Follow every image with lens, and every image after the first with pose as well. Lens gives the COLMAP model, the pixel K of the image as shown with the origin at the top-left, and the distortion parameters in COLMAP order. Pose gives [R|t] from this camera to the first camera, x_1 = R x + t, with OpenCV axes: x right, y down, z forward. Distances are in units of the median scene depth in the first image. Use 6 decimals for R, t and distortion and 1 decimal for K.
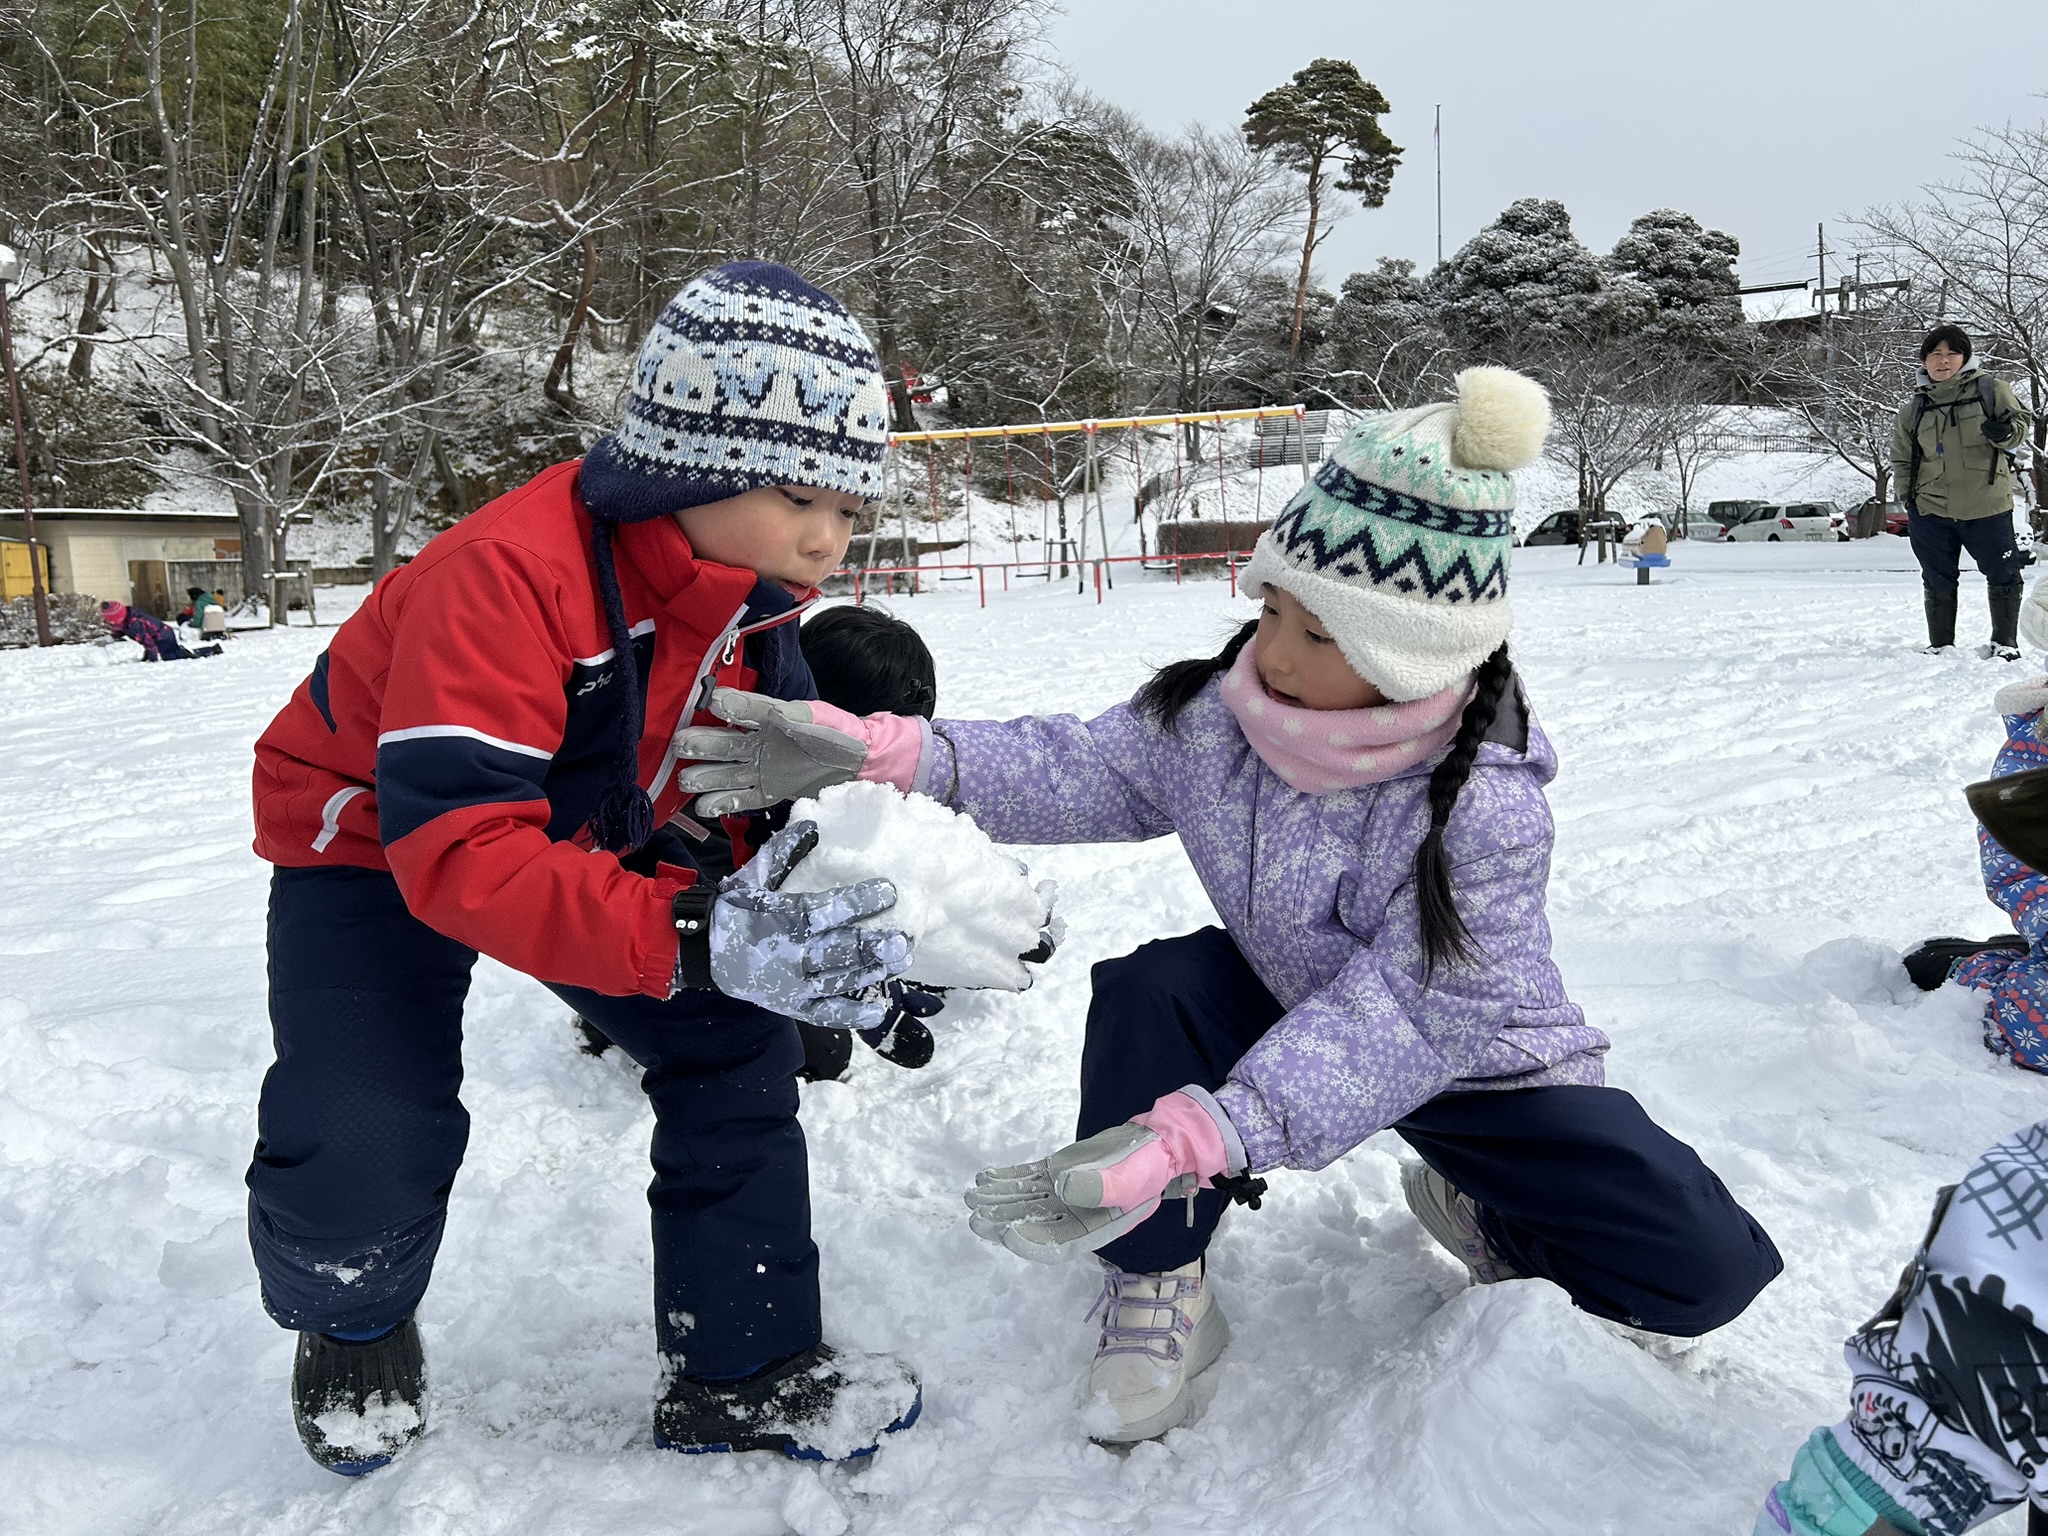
lens RADIAL K [[1508.2, 0, 1021.6], [0, 1508.2, 760.7], [0, 0, 1]] dist [0.033500, -0.019137]
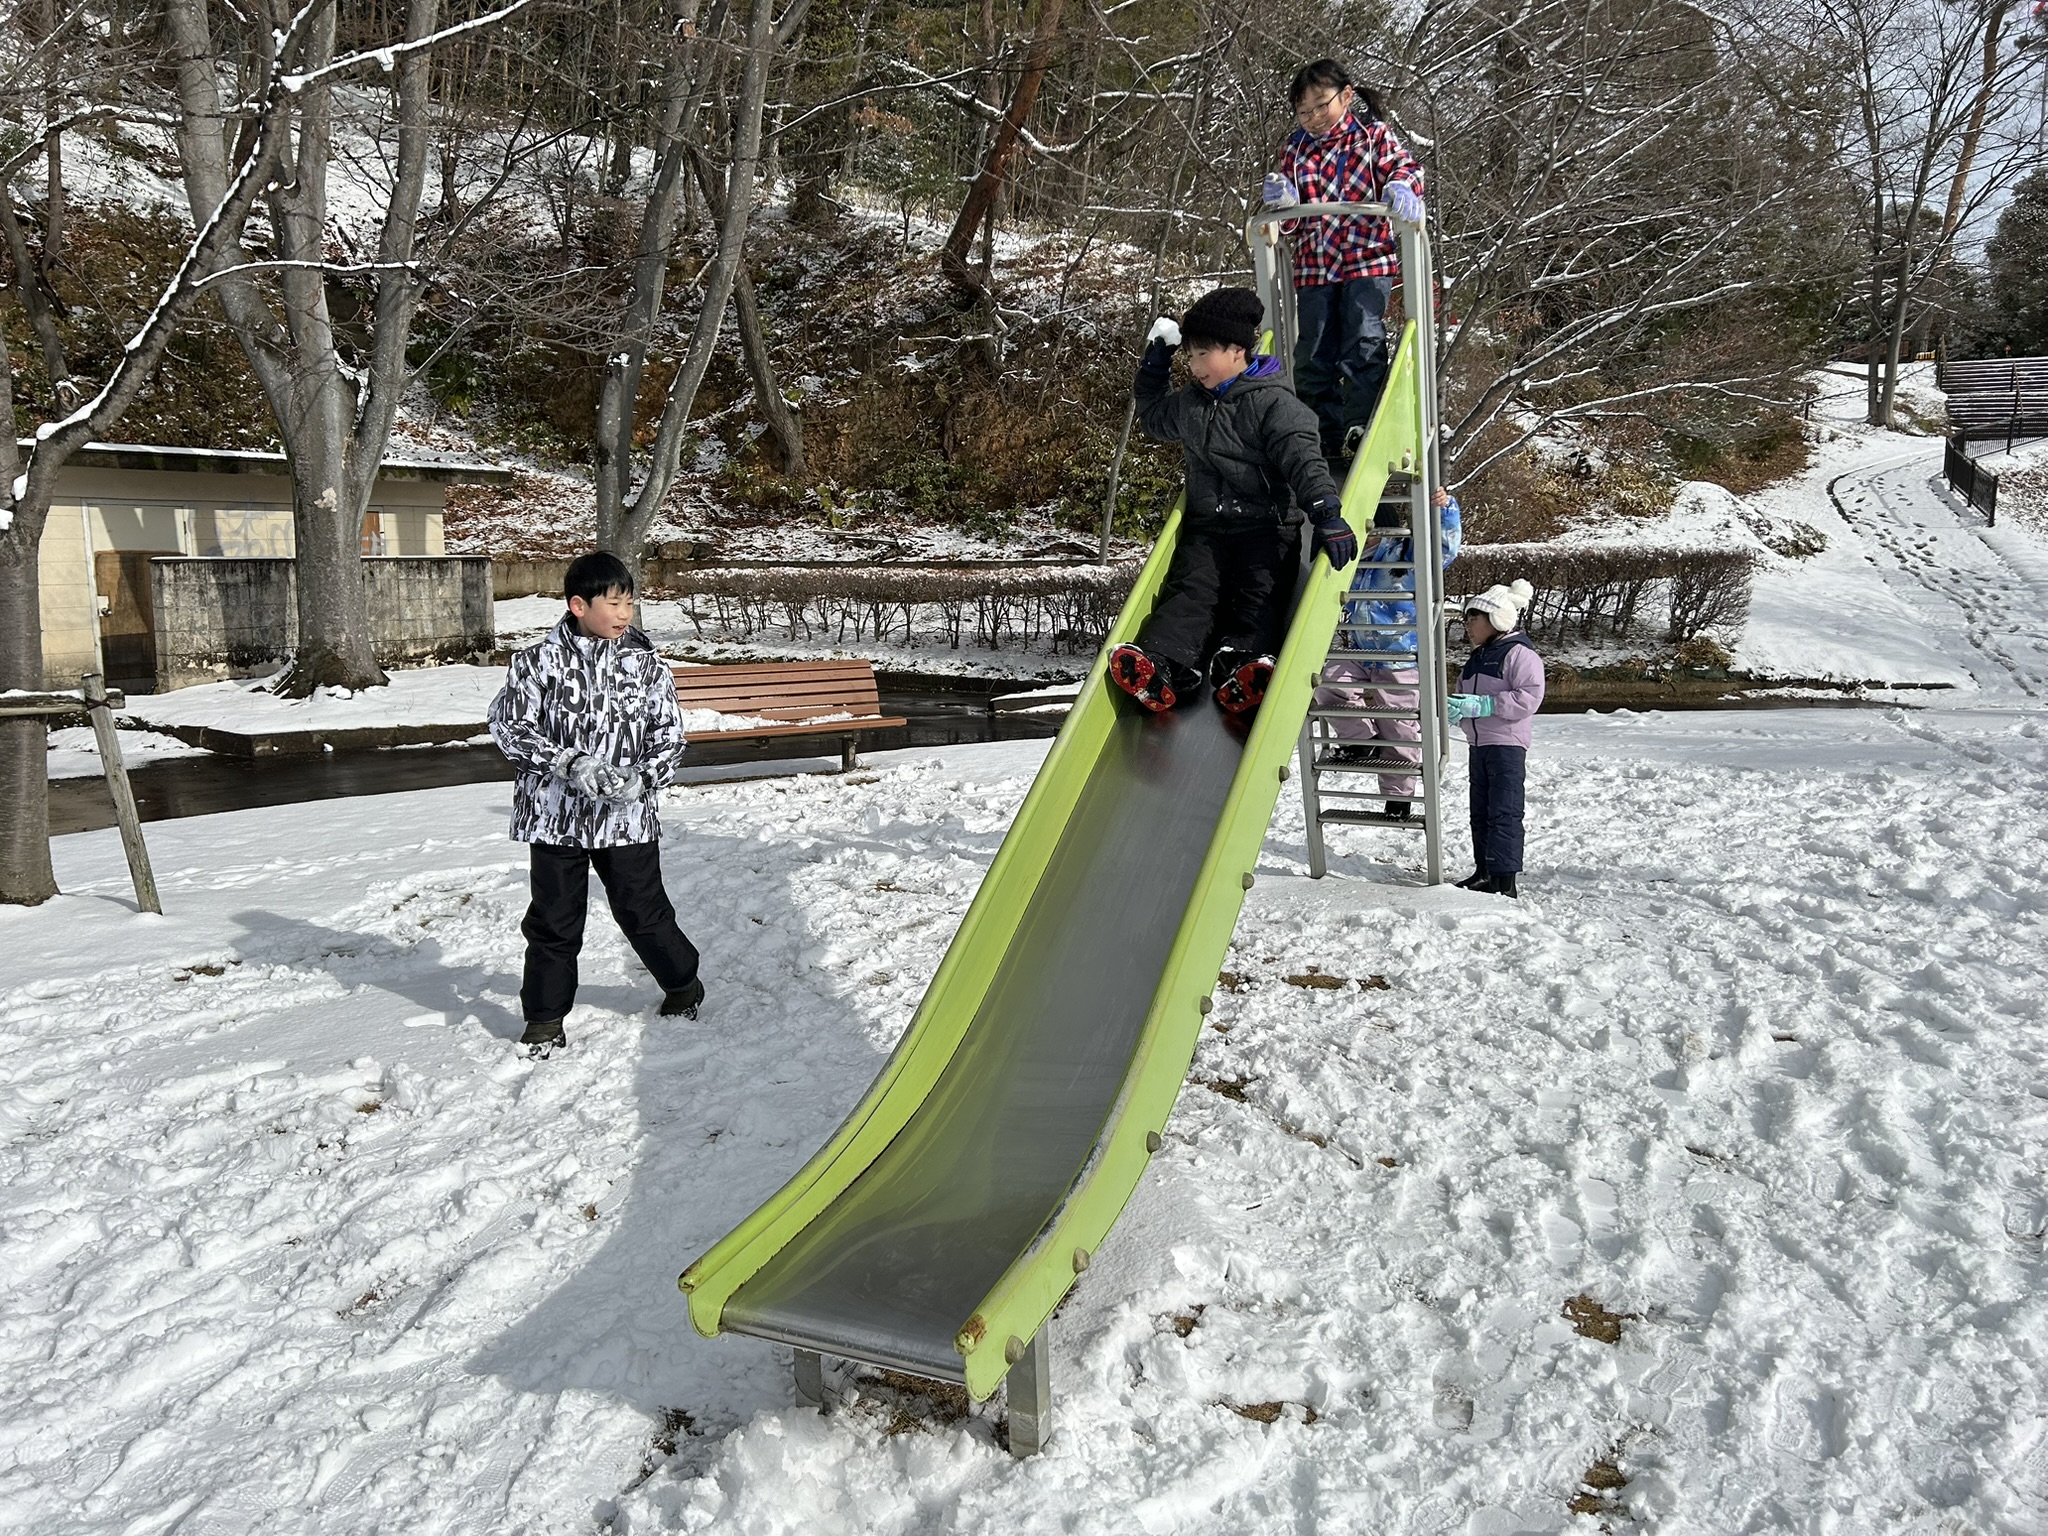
lens RADIAL K [[1508.2, 0, 1022.5], [0, 1508.2, 757.4], [0, 0, 1]] dist [0.033500, -0.019137]
pose [[0.976755, 0.067288, -0.203523, -0.152174], [-0.064843, 0.997721, 0.018668, -0.069139], [0.204315, -0.005037, 0.978892, 0.434261]]
